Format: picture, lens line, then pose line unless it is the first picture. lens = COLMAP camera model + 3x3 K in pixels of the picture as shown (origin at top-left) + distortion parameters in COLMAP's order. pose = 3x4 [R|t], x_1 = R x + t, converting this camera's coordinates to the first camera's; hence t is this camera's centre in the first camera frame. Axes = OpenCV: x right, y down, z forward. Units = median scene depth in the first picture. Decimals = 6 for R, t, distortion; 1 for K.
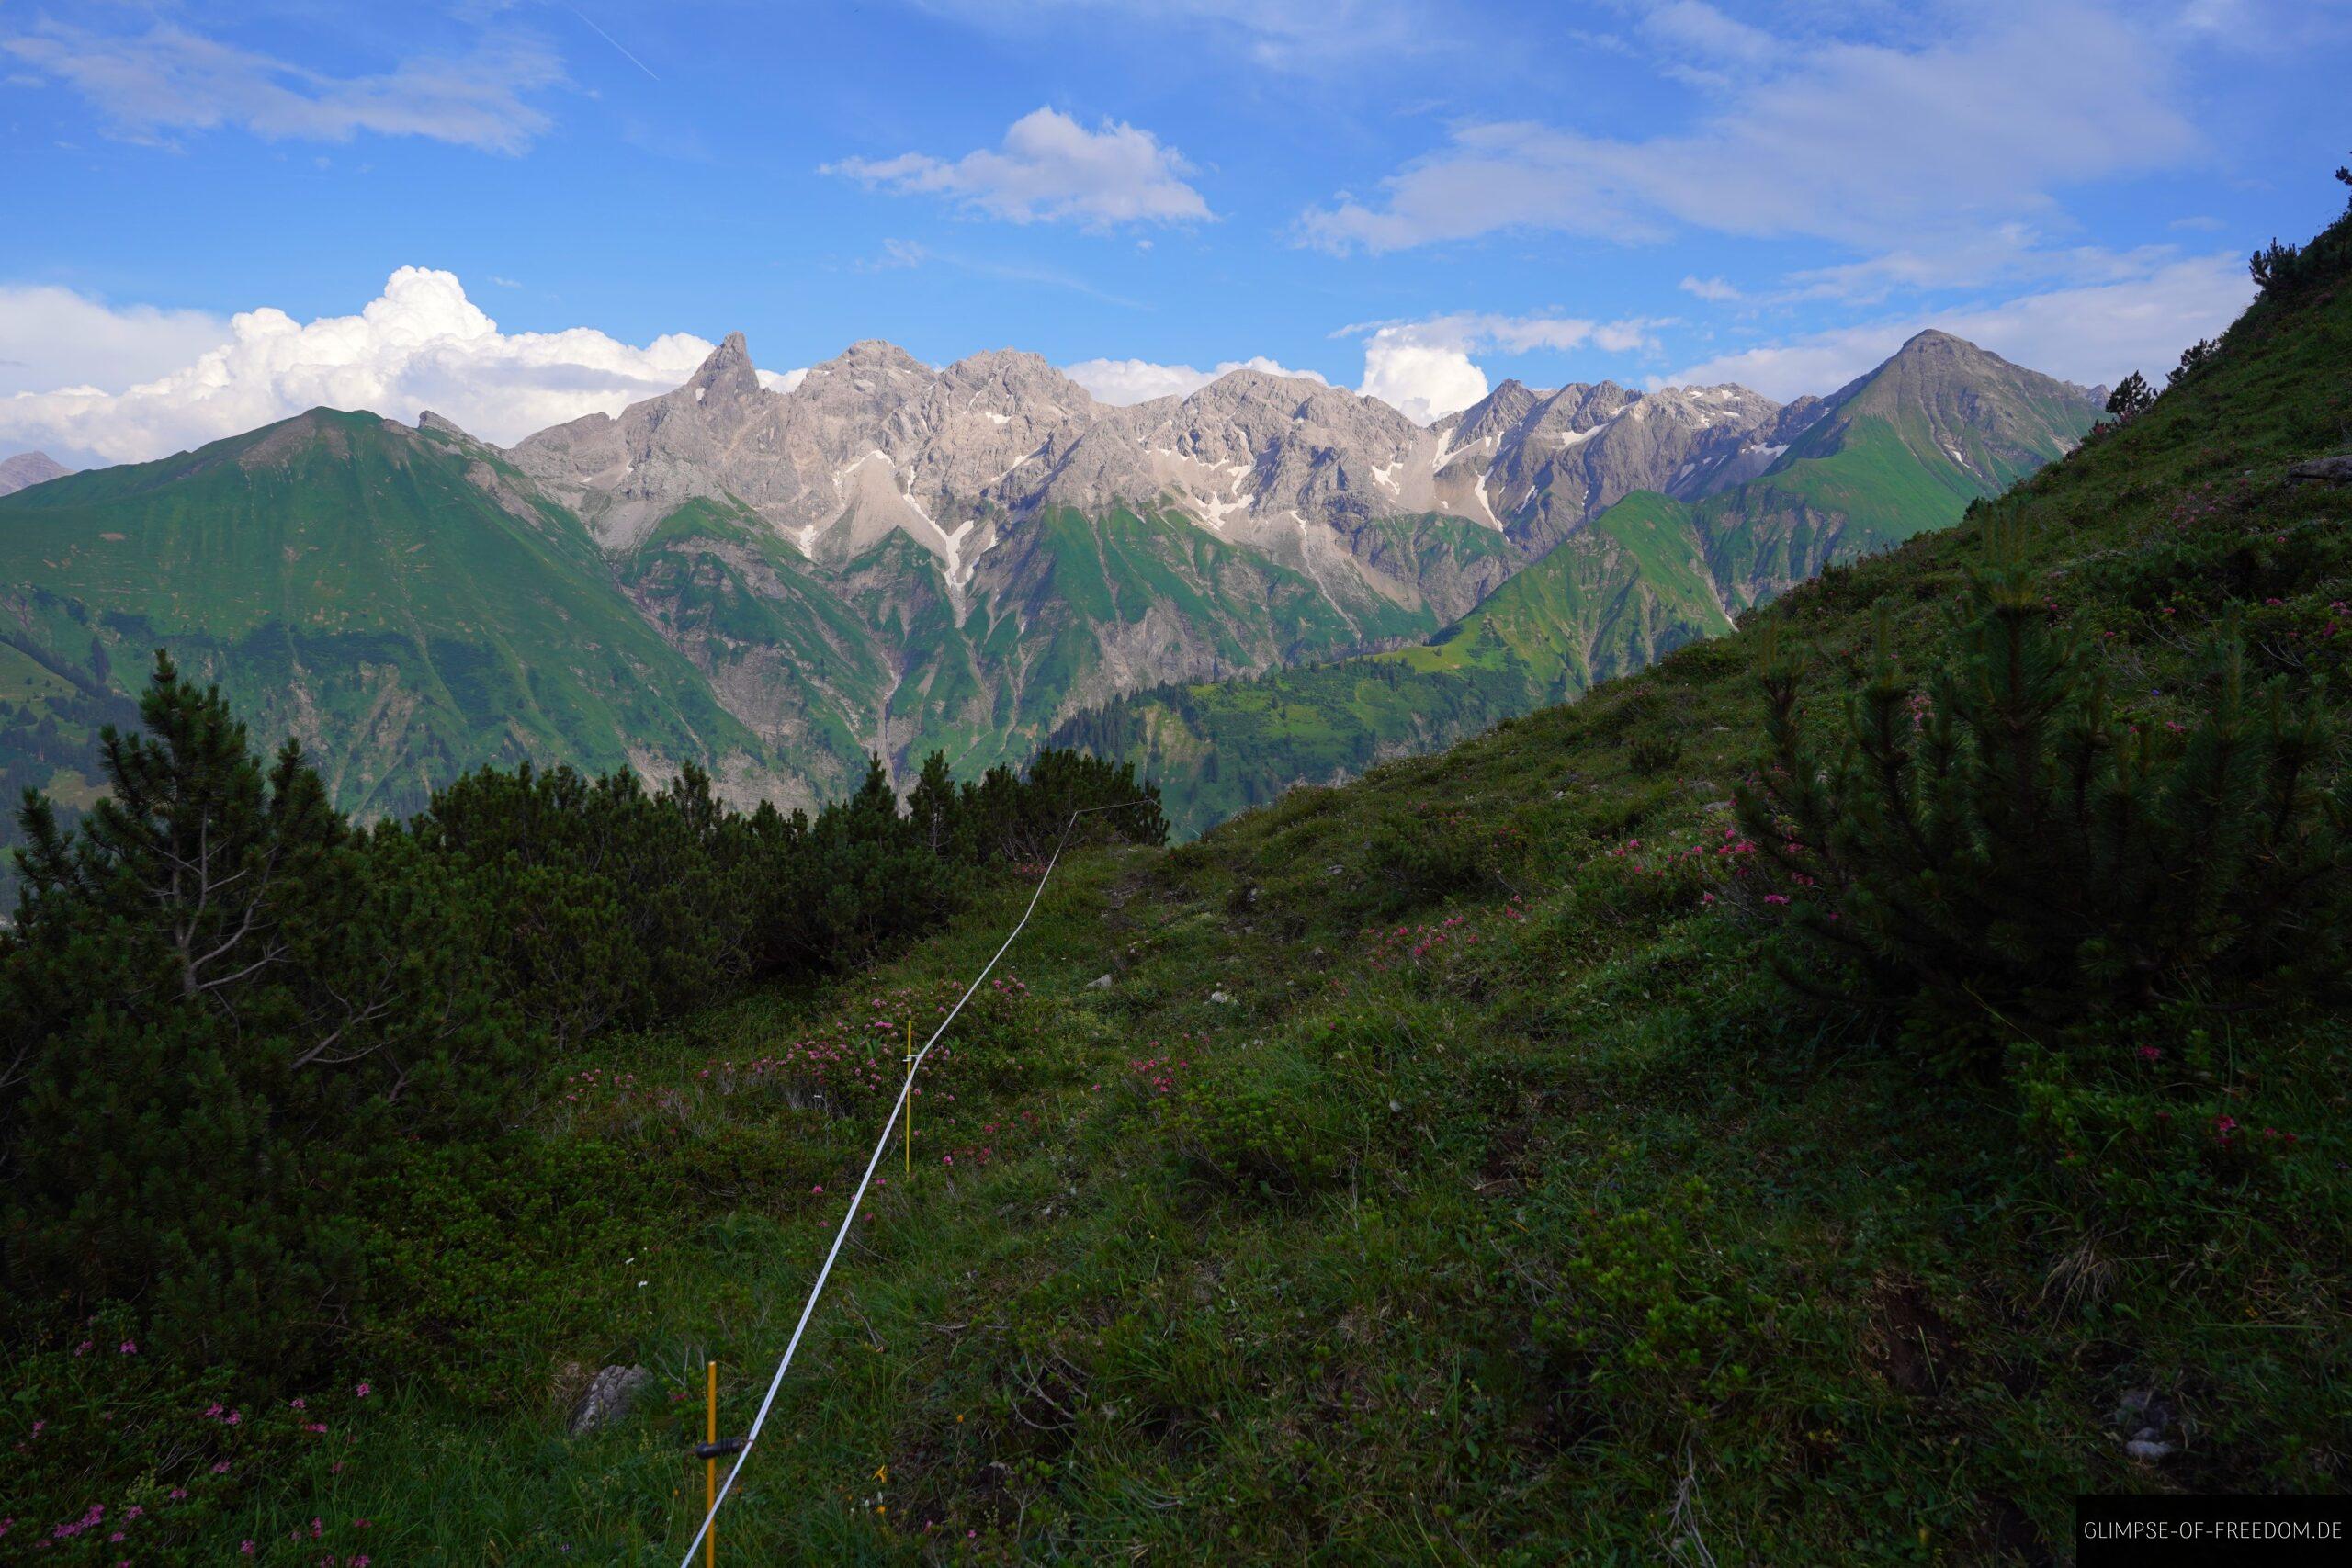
lens RADIAL K [[1442.3, 0, 1173.7], [0, 1442.3, 779.5], [0, 0, 1]] dist [-0.004163, 0.002854]
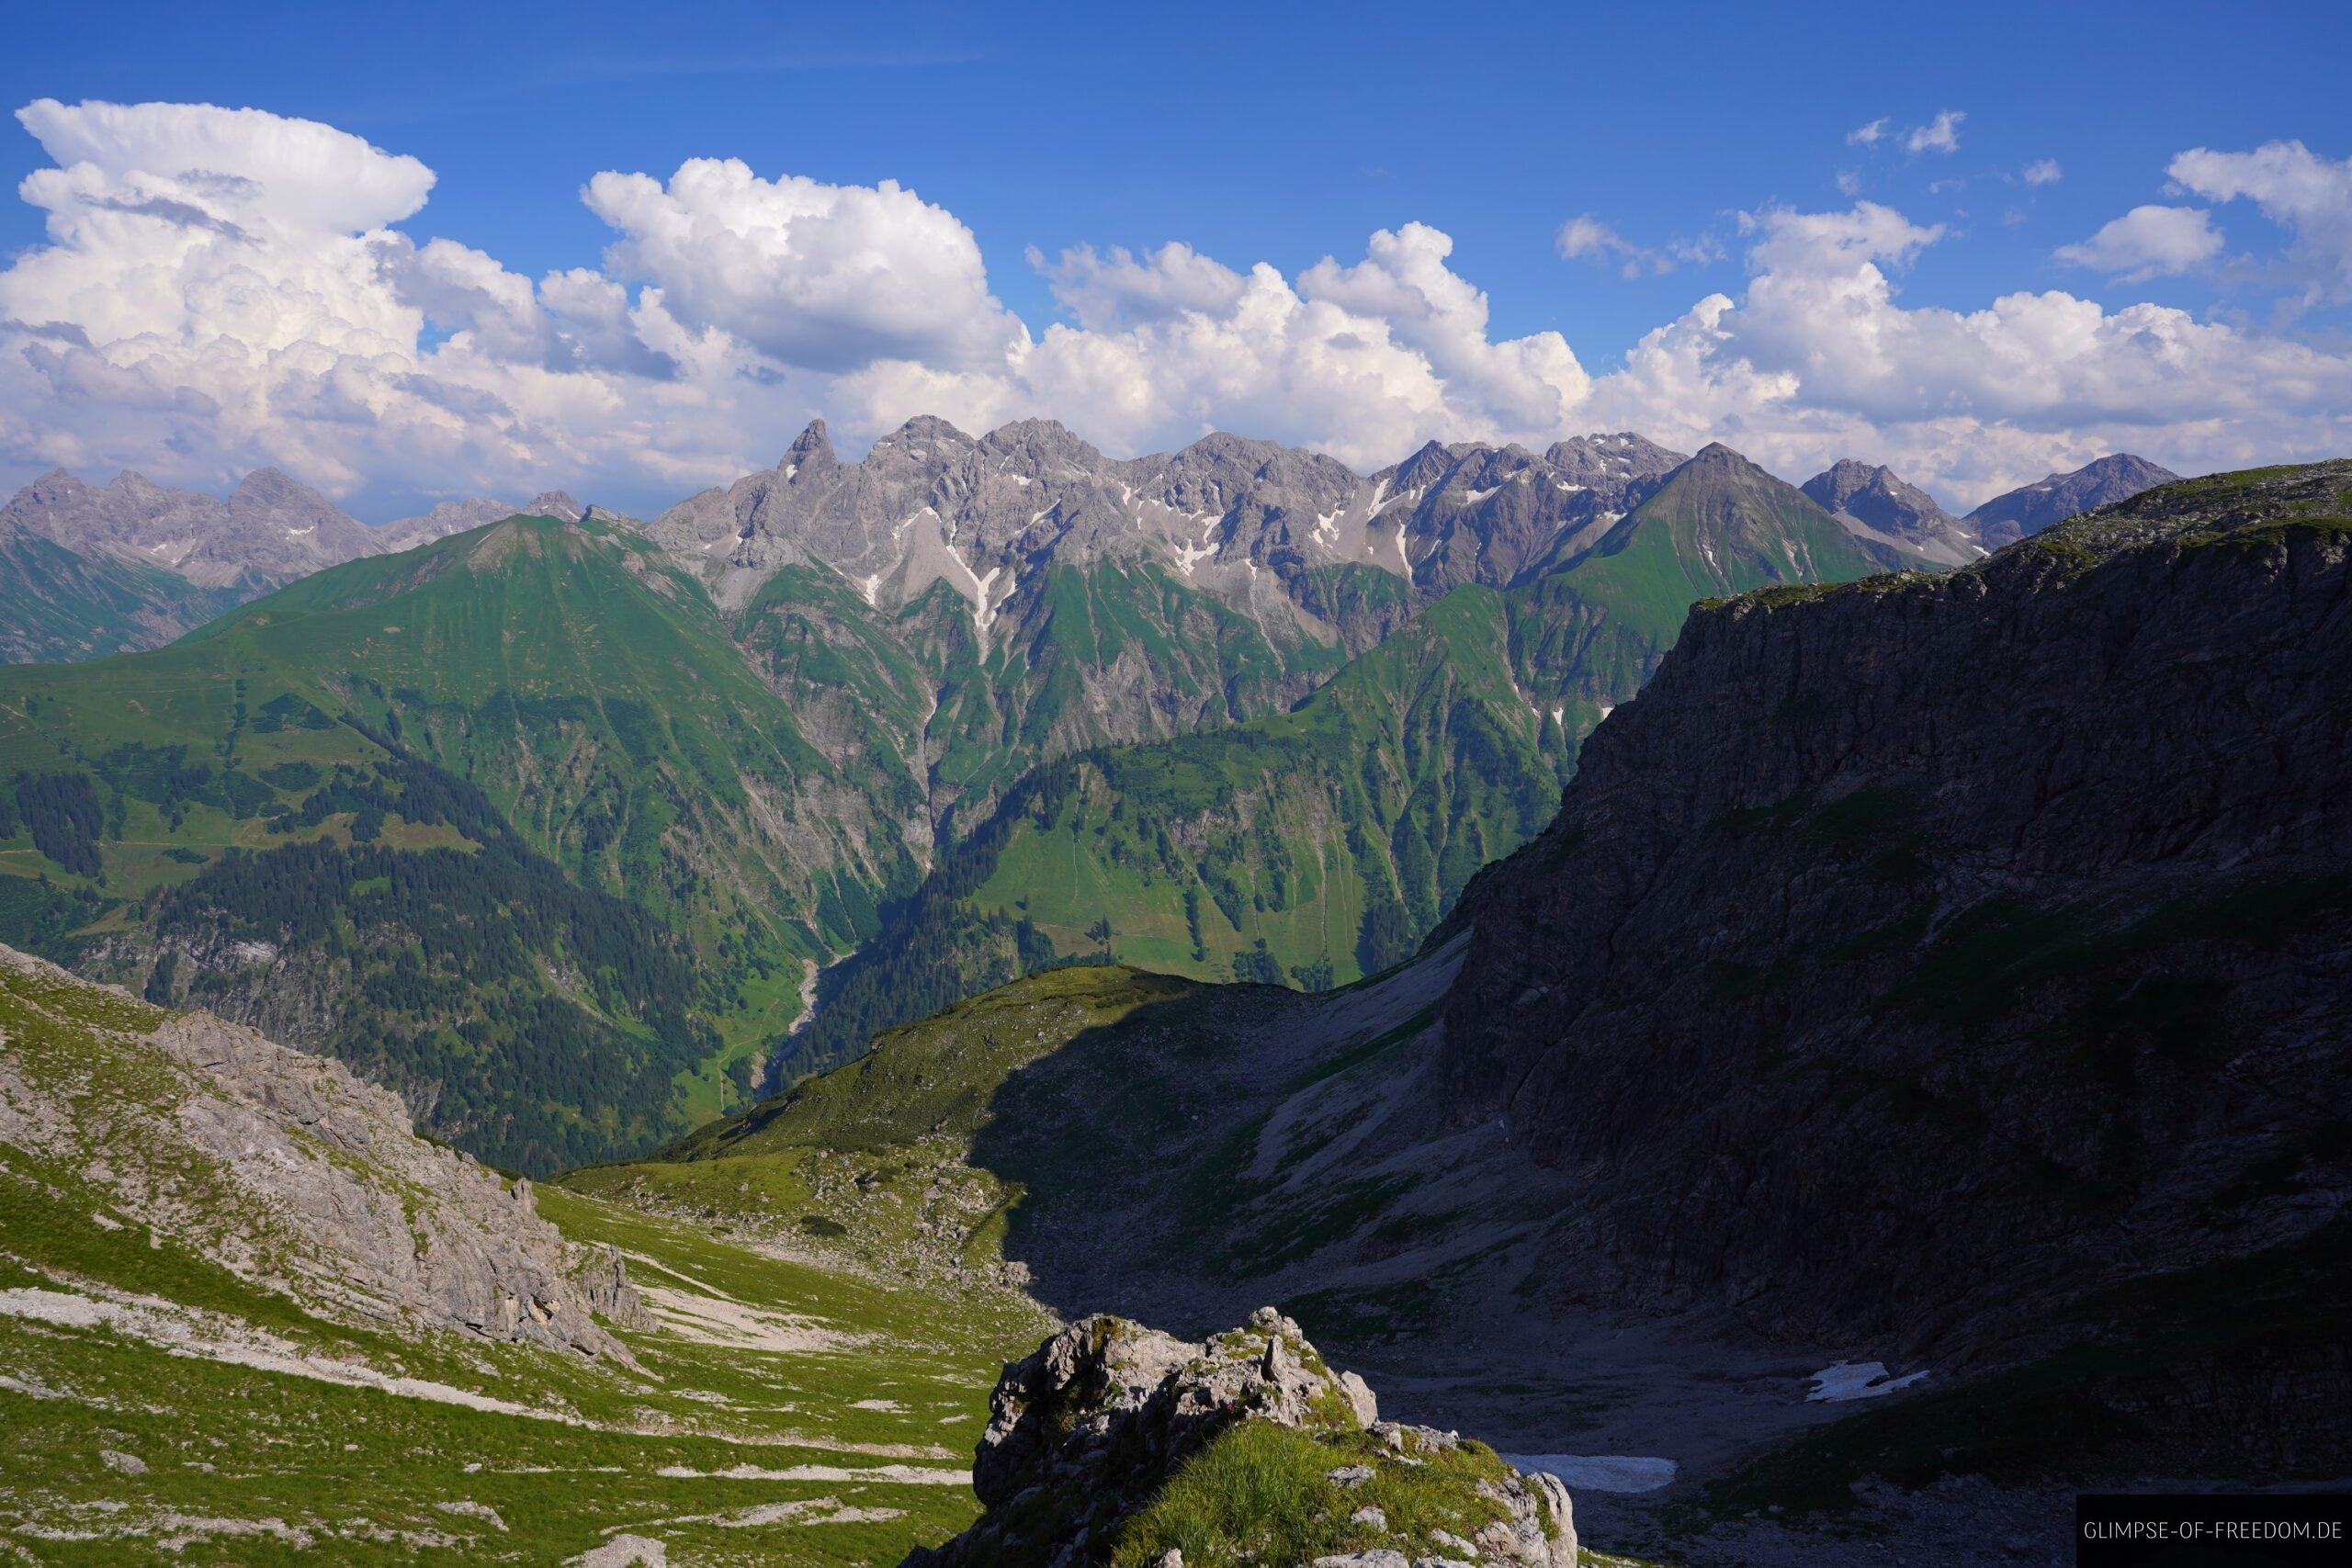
lens RADIAL K [[1325.1, 0, 1171.2], [0, 1325.1, 780.4], [0, 0, 1]] dist [-0.010689, 0.007965]
pose [[0.998667, 0.008527, -0.050907, 0.093578], [-0.005248, 0.997924, 0.064195, -0.079669], [0.051349, -0.063842, 0.996638, -0.231430]]
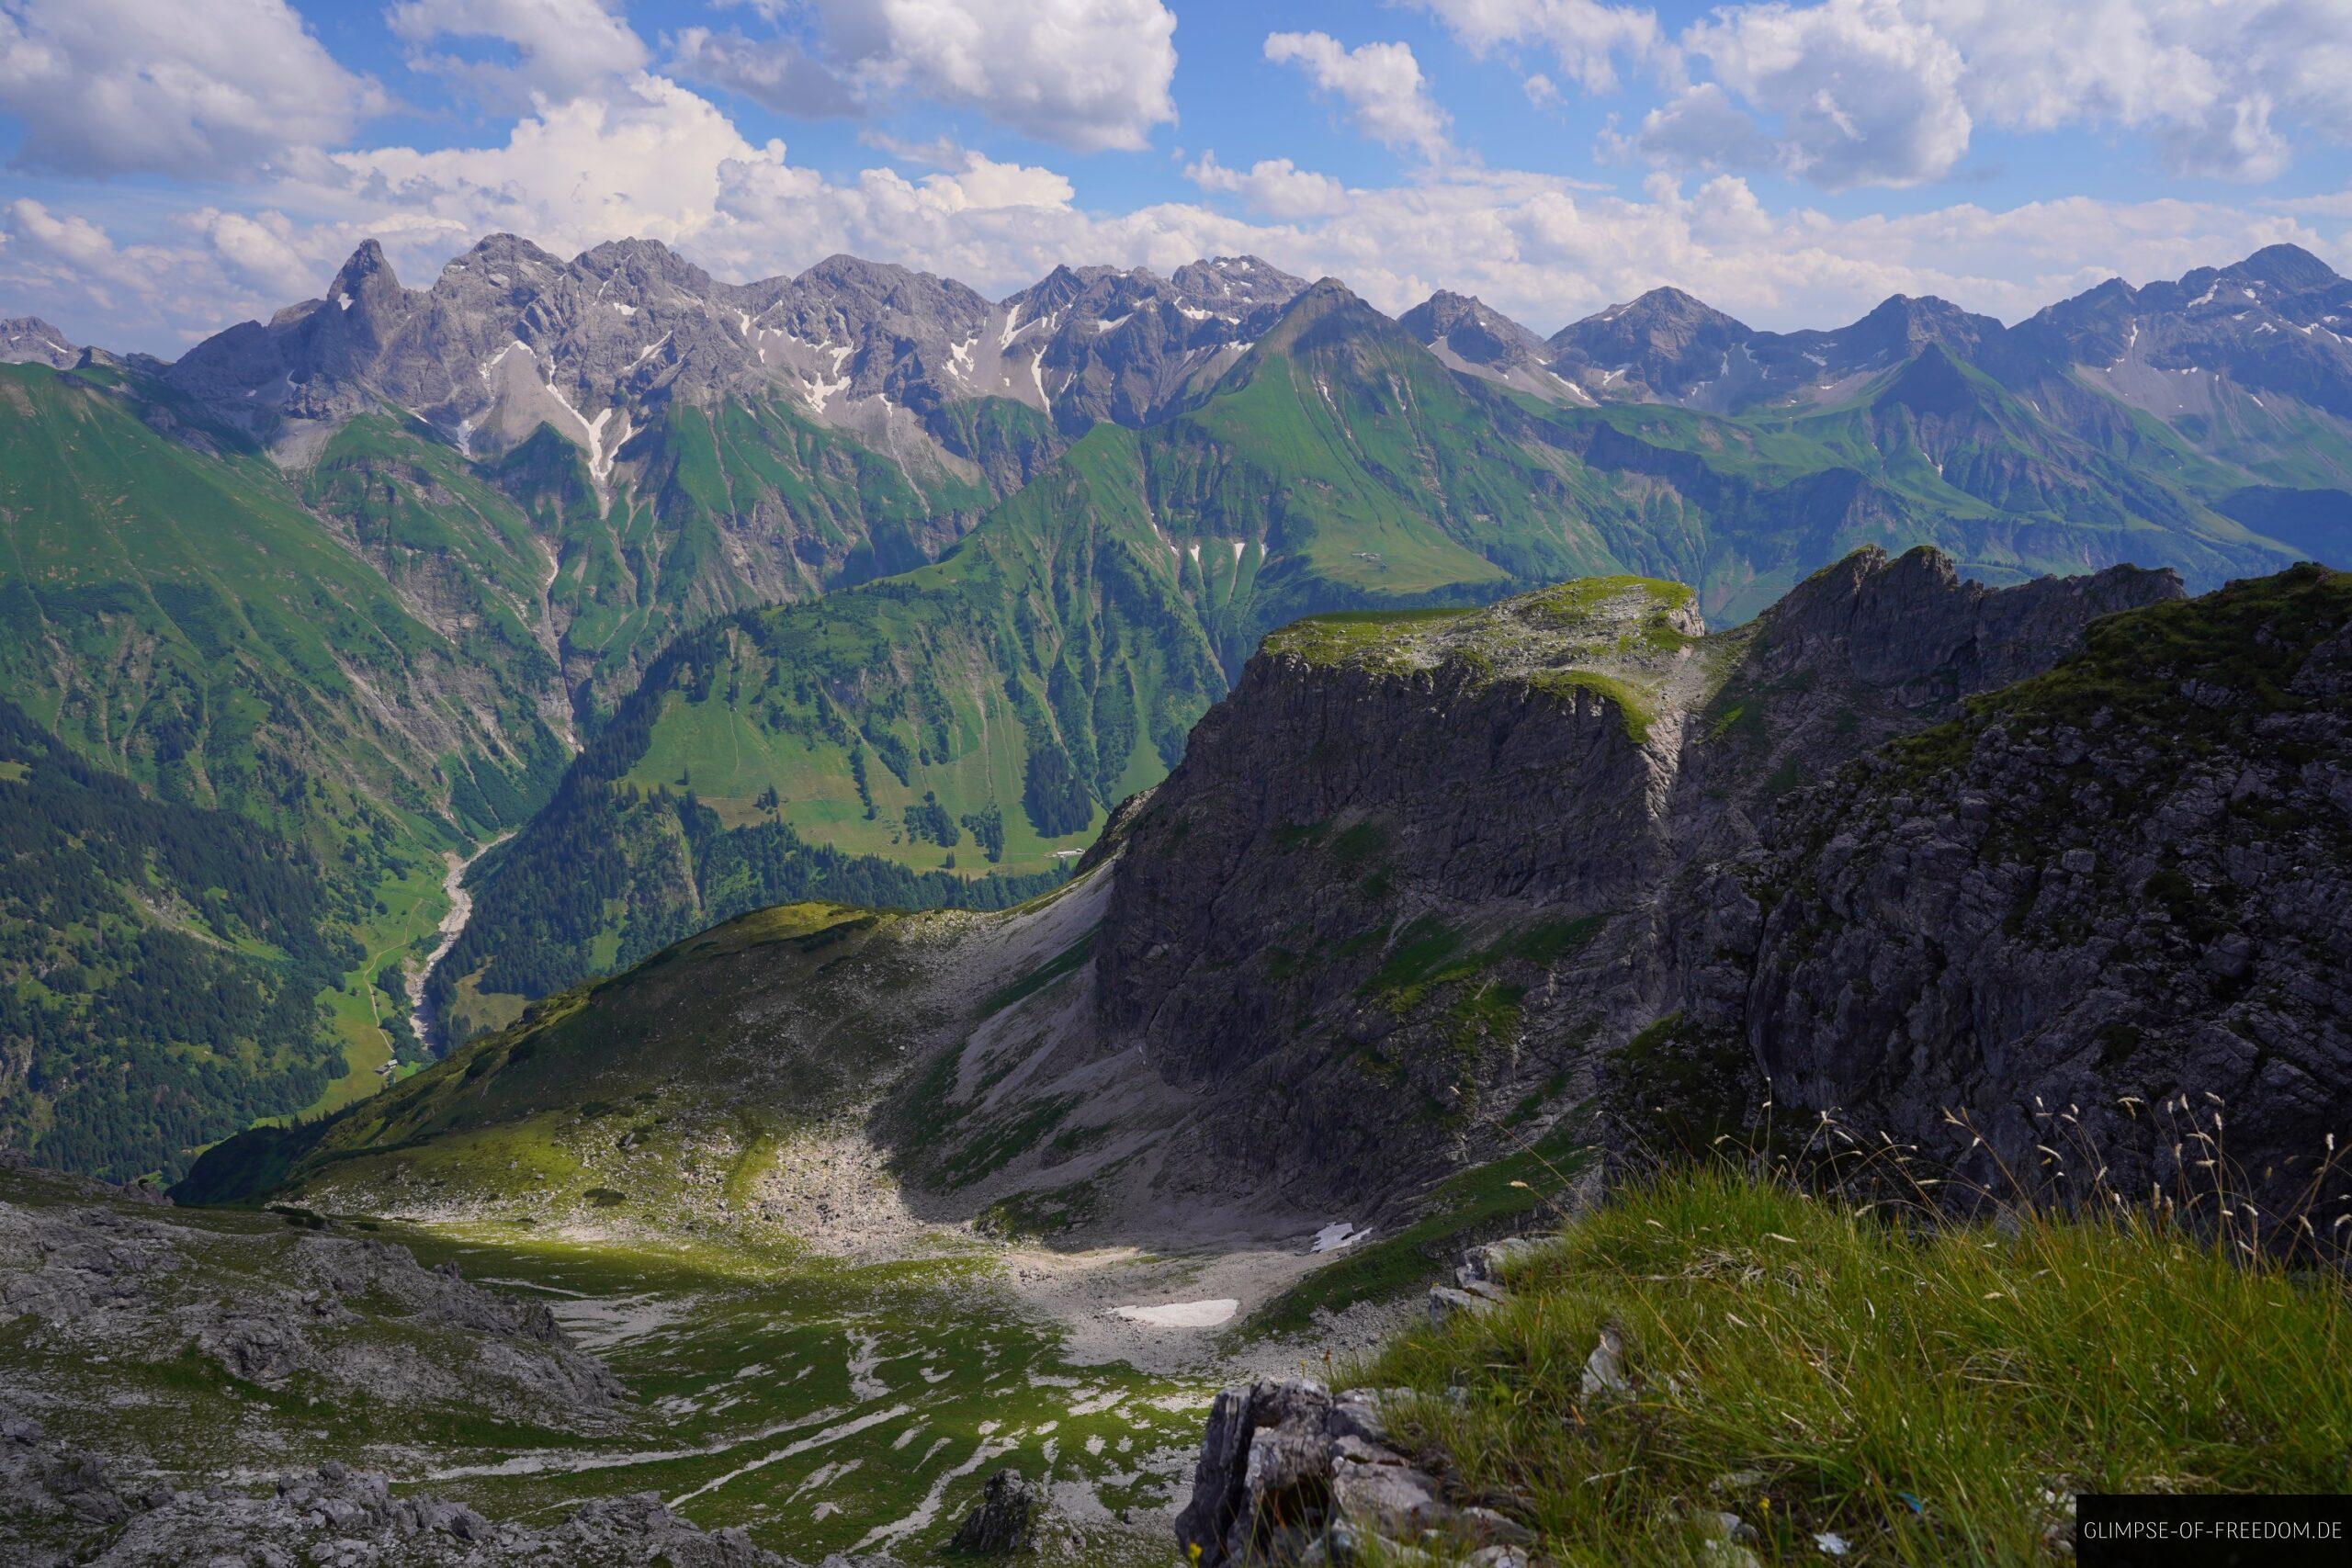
lens RADIAL K [[1325.1, 0, 1169.2], [0, 1325.1, 778.5], [0, 0, 1]] dist [-0.010689, 0.007965]
pose [[0.977490, -0.074318, 0.197461, 0.091604], [0.033252, 0.978476, 0.203662, -0.104851], [-0.208346, -0.192512, 0.958922, -0.260511]]
